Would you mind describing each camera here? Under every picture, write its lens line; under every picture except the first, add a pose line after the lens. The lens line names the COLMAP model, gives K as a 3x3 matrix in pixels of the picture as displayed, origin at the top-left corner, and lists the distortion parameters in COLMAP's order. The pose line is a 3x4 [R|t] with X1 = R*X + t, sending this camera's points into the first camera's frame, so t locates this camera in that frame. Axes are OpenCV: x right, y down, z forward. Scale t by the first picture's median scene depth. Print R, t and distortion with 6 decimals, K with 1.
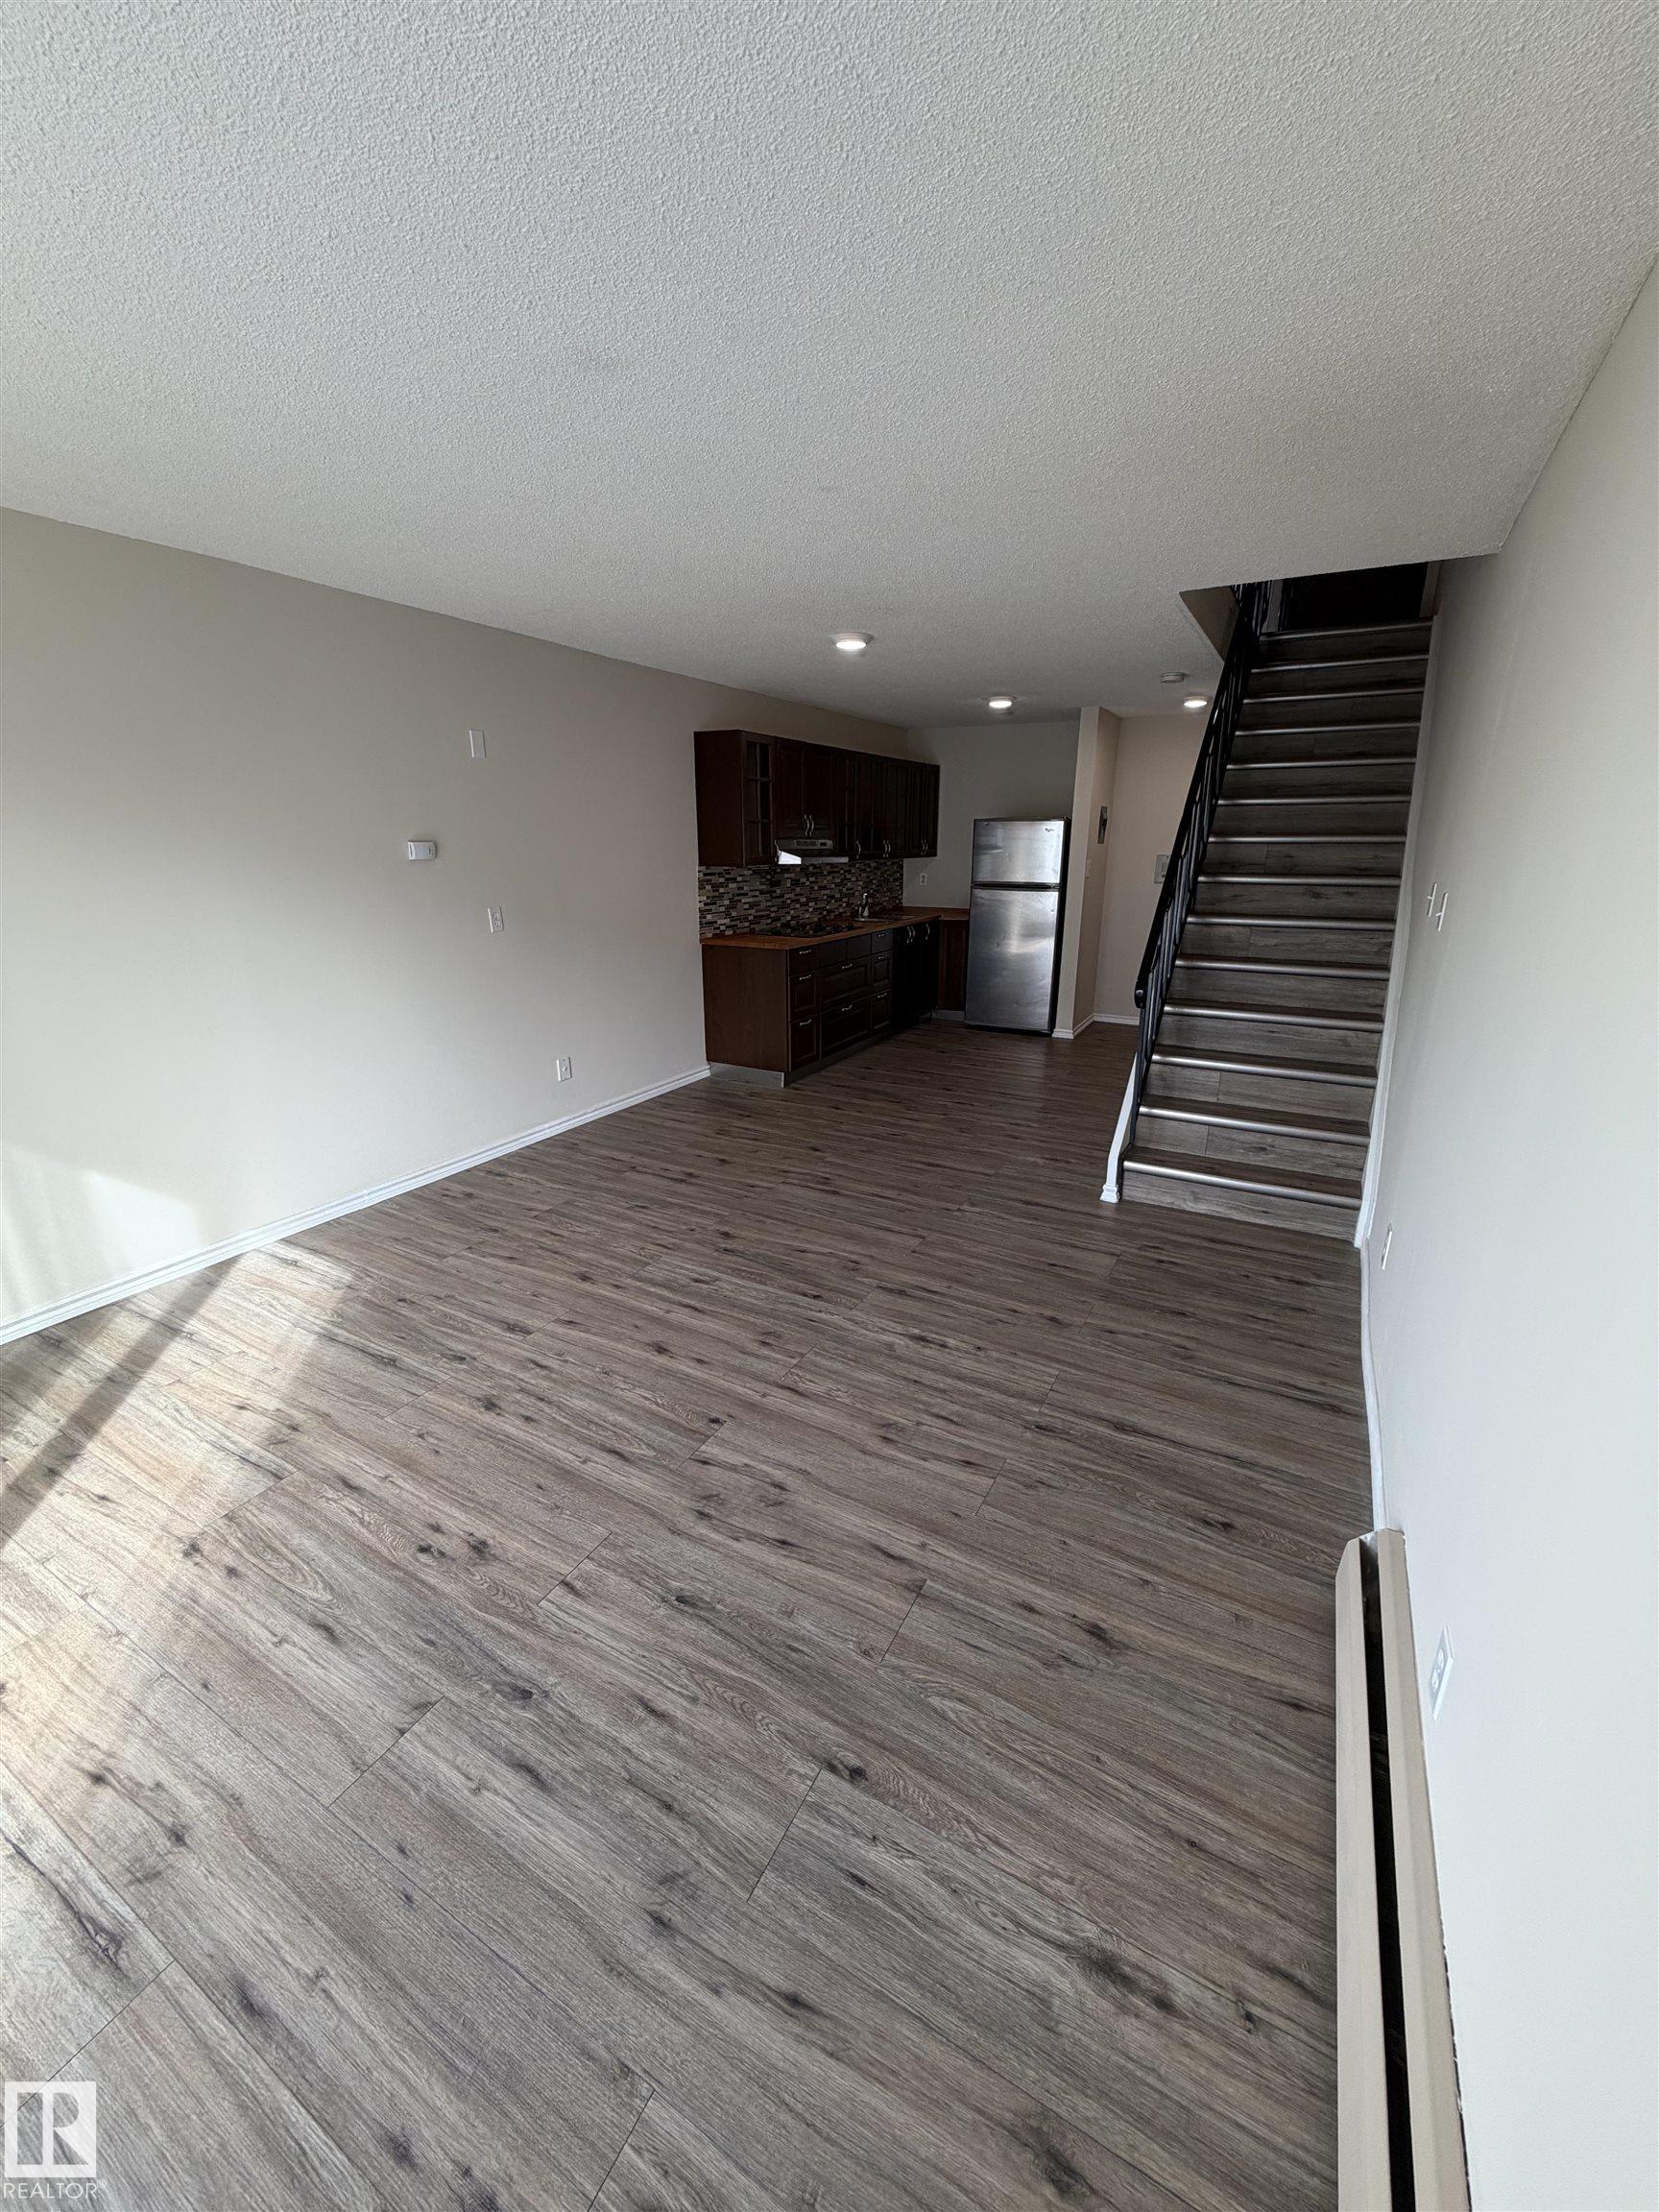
lens RADIAL K [[884.2, 0, 819.2], [0, 884.2, 1089.2], [0, 0, 1]] dist [0.004381, 0.000928]
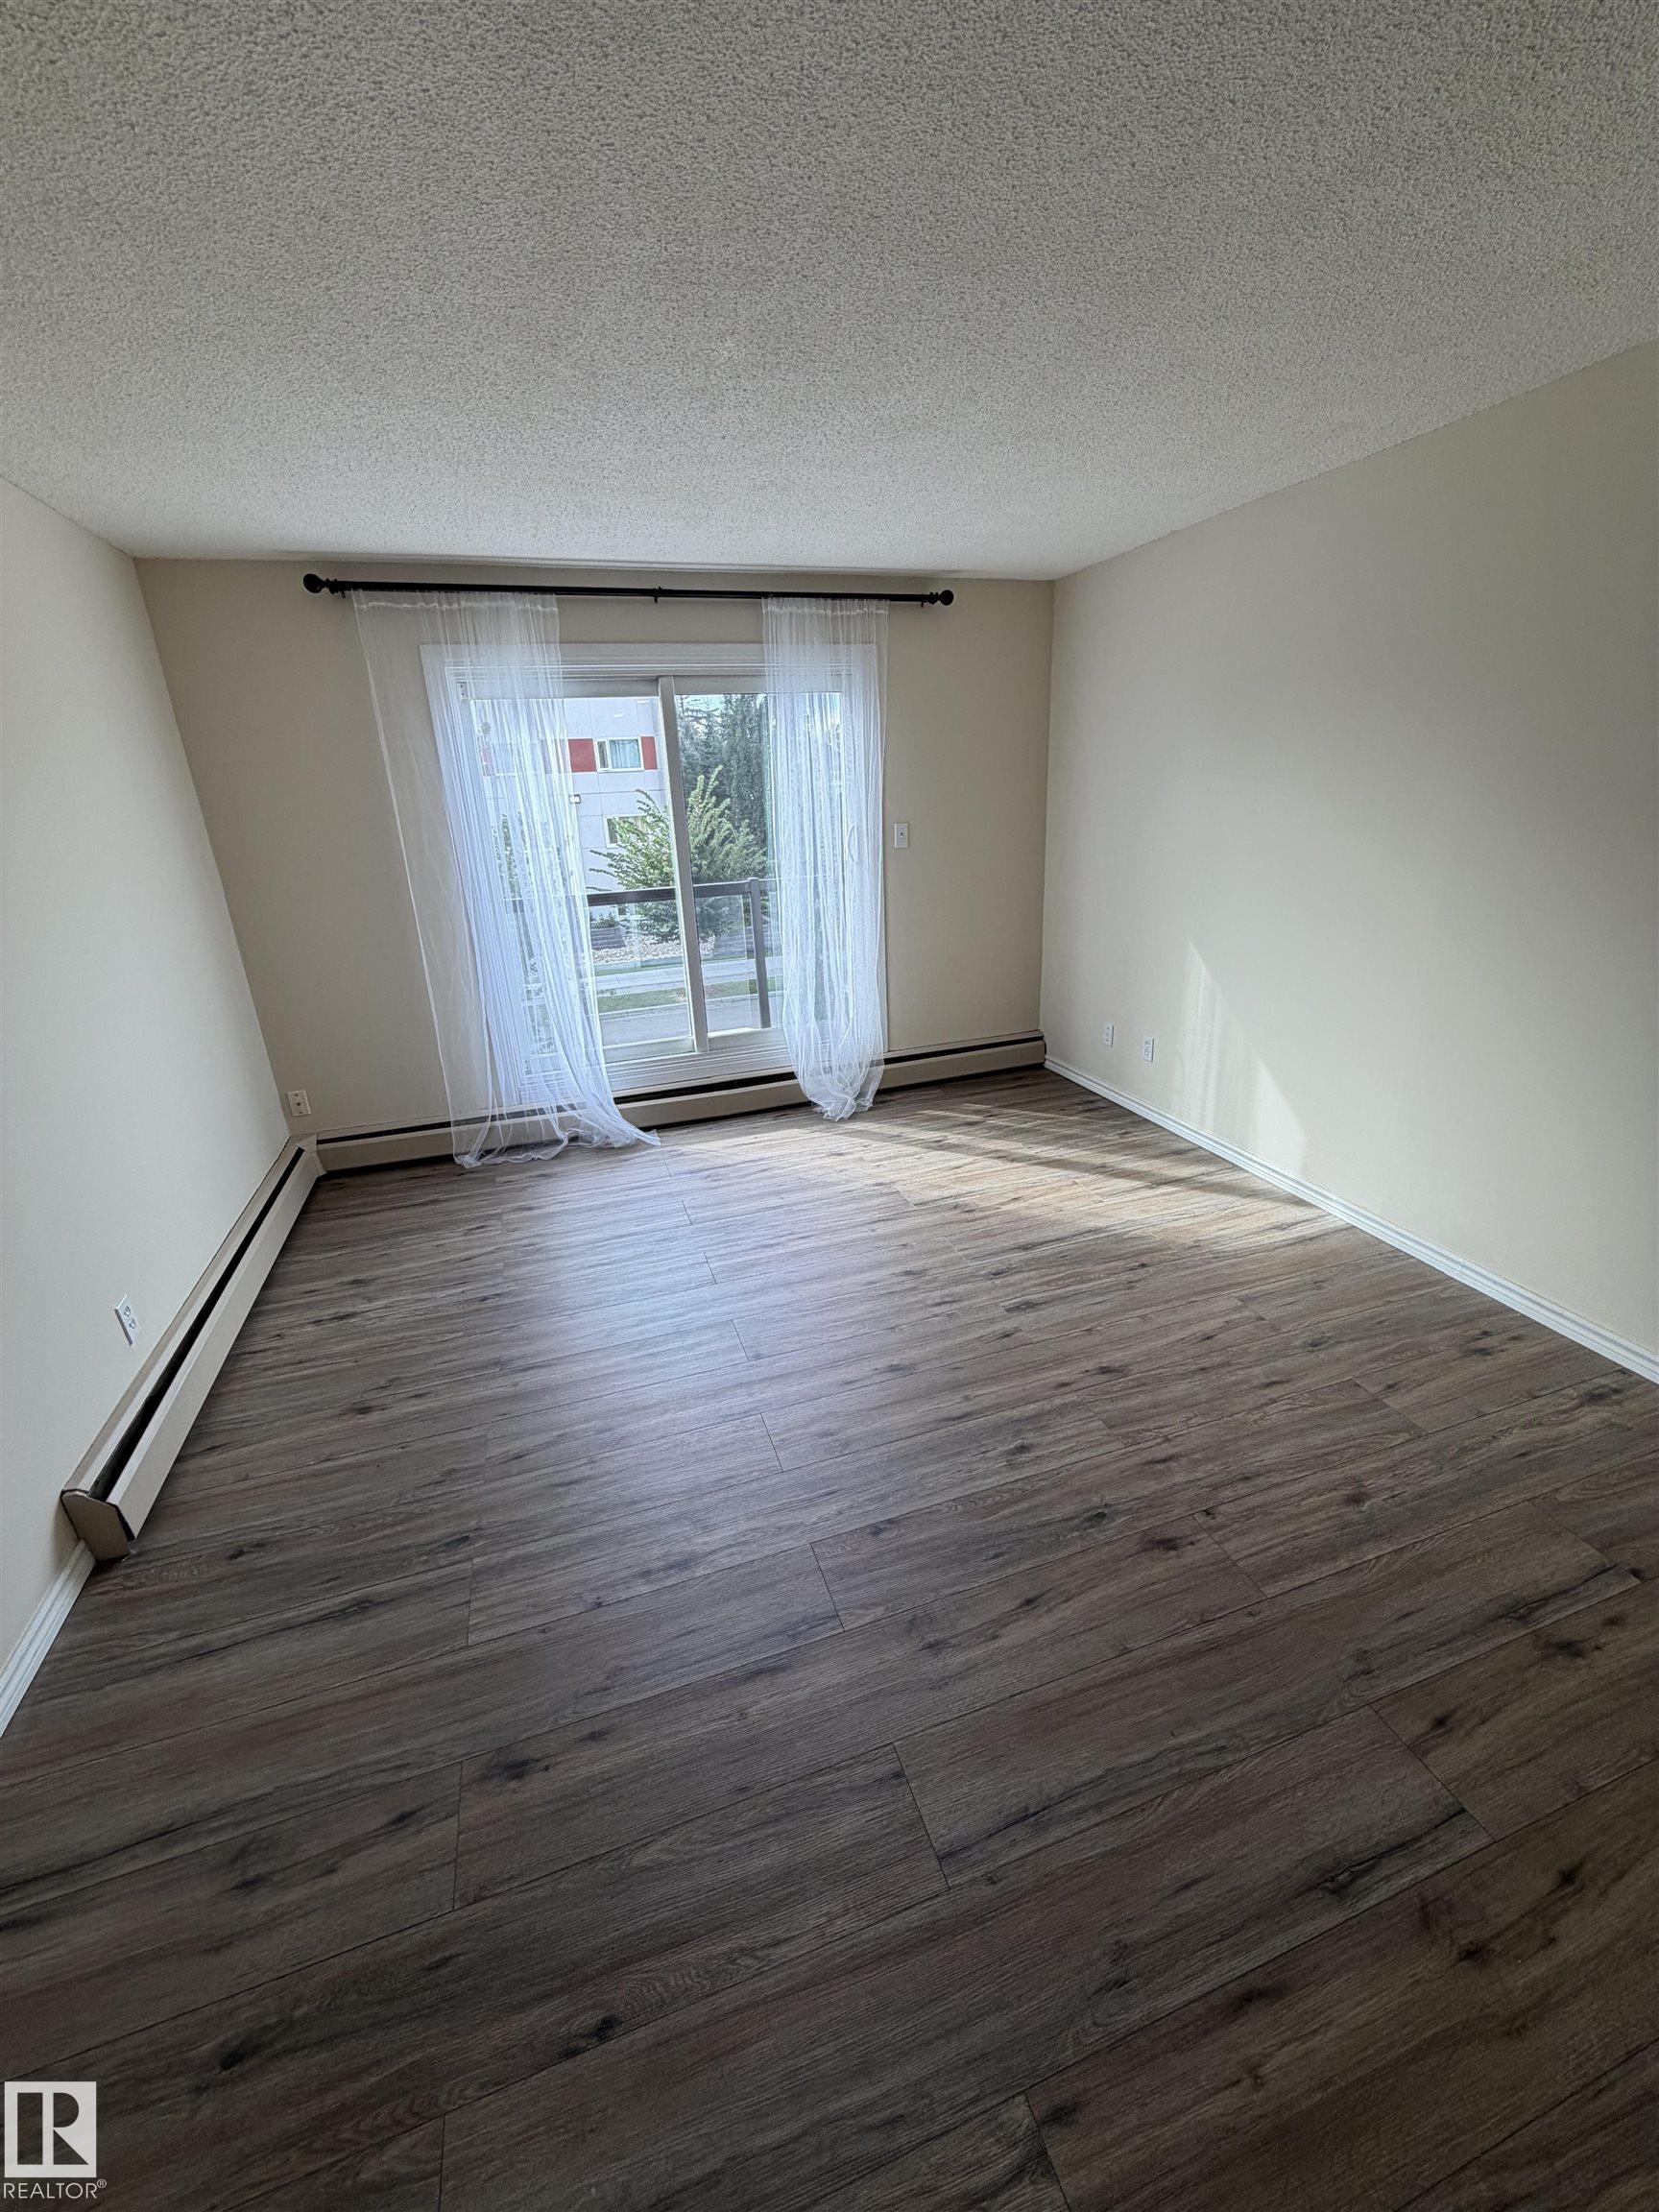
lens RADIAL K [[884.2, 0, 832.8], [0, 884.2, 1104.7], [0, 0, 1]] dist [0.004381, 0.000928]
pose [[-0.664595, 0.284328, -0.690993, 0.356347], [-0.165097, 0.846038, 0.506916, -0.329419], [0.728736, 0.450974, -0.515331, 1.118383]]
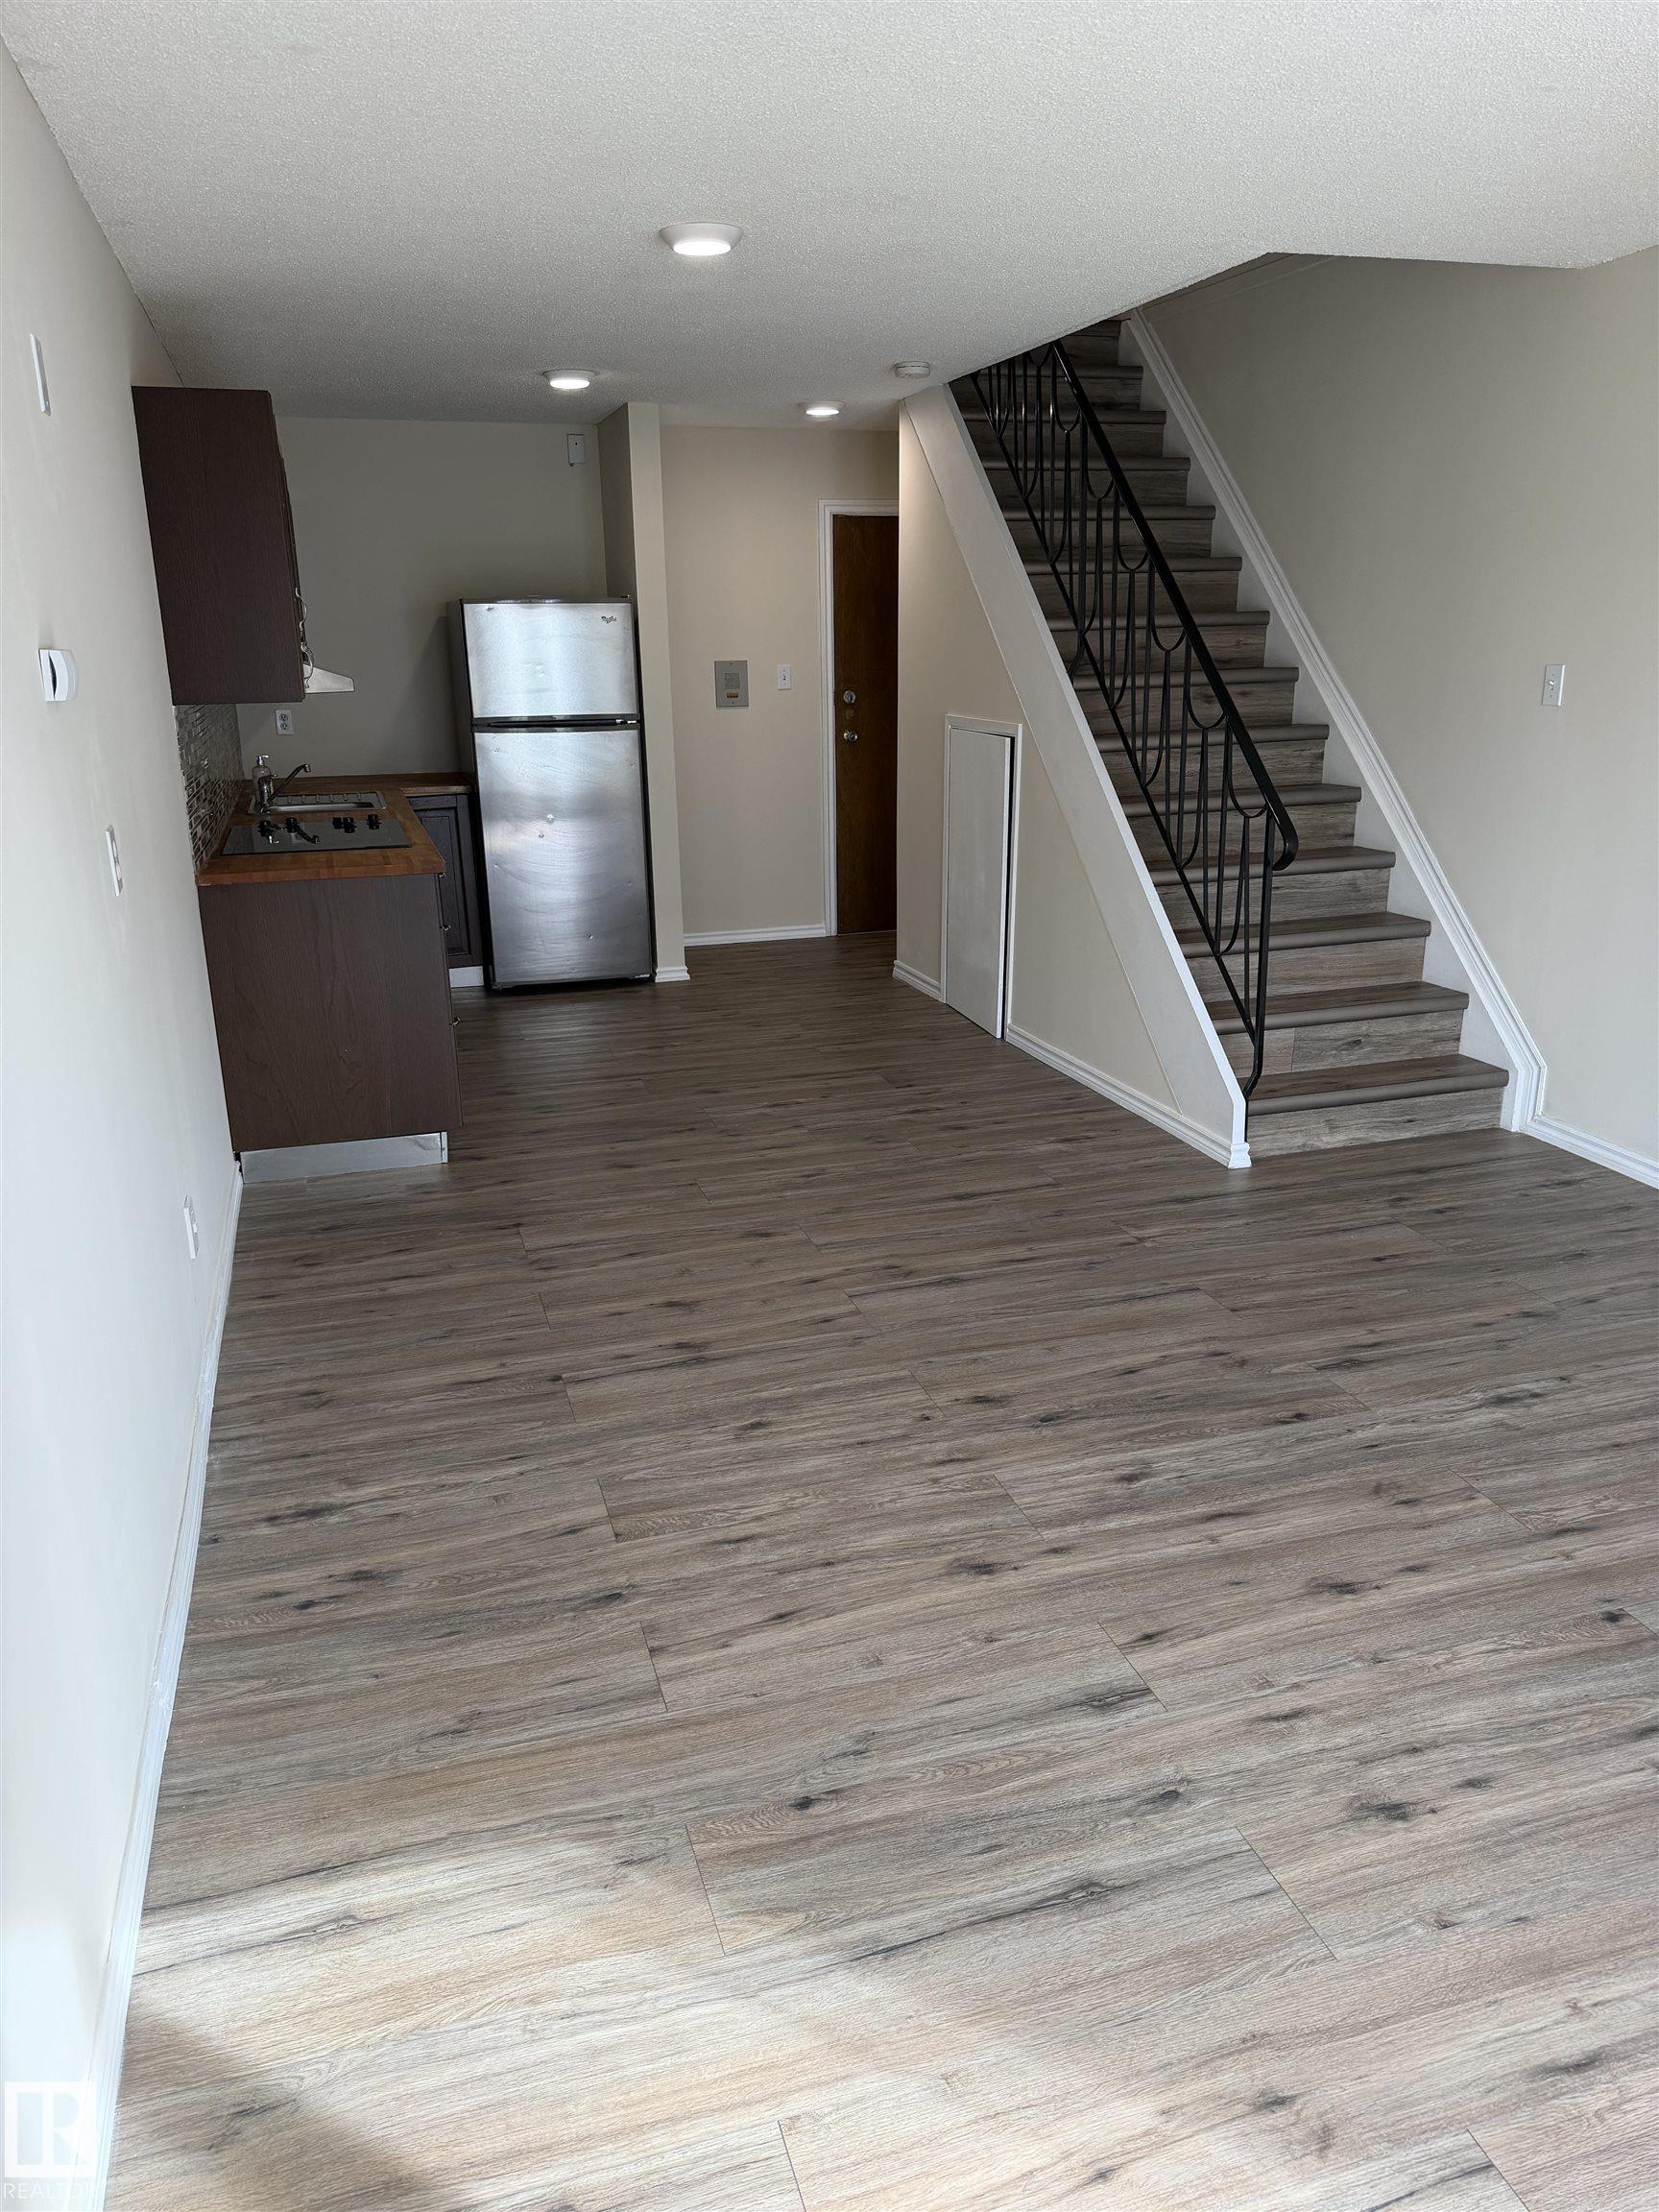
lens RADIAL K [[1577.2, 0, 813.1], [0, 1577.2, 1083.7], [0, 0, 1]] dist [0.055379, -0.057133]
pose [[0.688445, -0.211333, 0.693817, -0.848212], [0.217372, 0.972755, 0.080607, -0.119679], [-0.691949, 0.095323, 0.715626, 0.443389]]
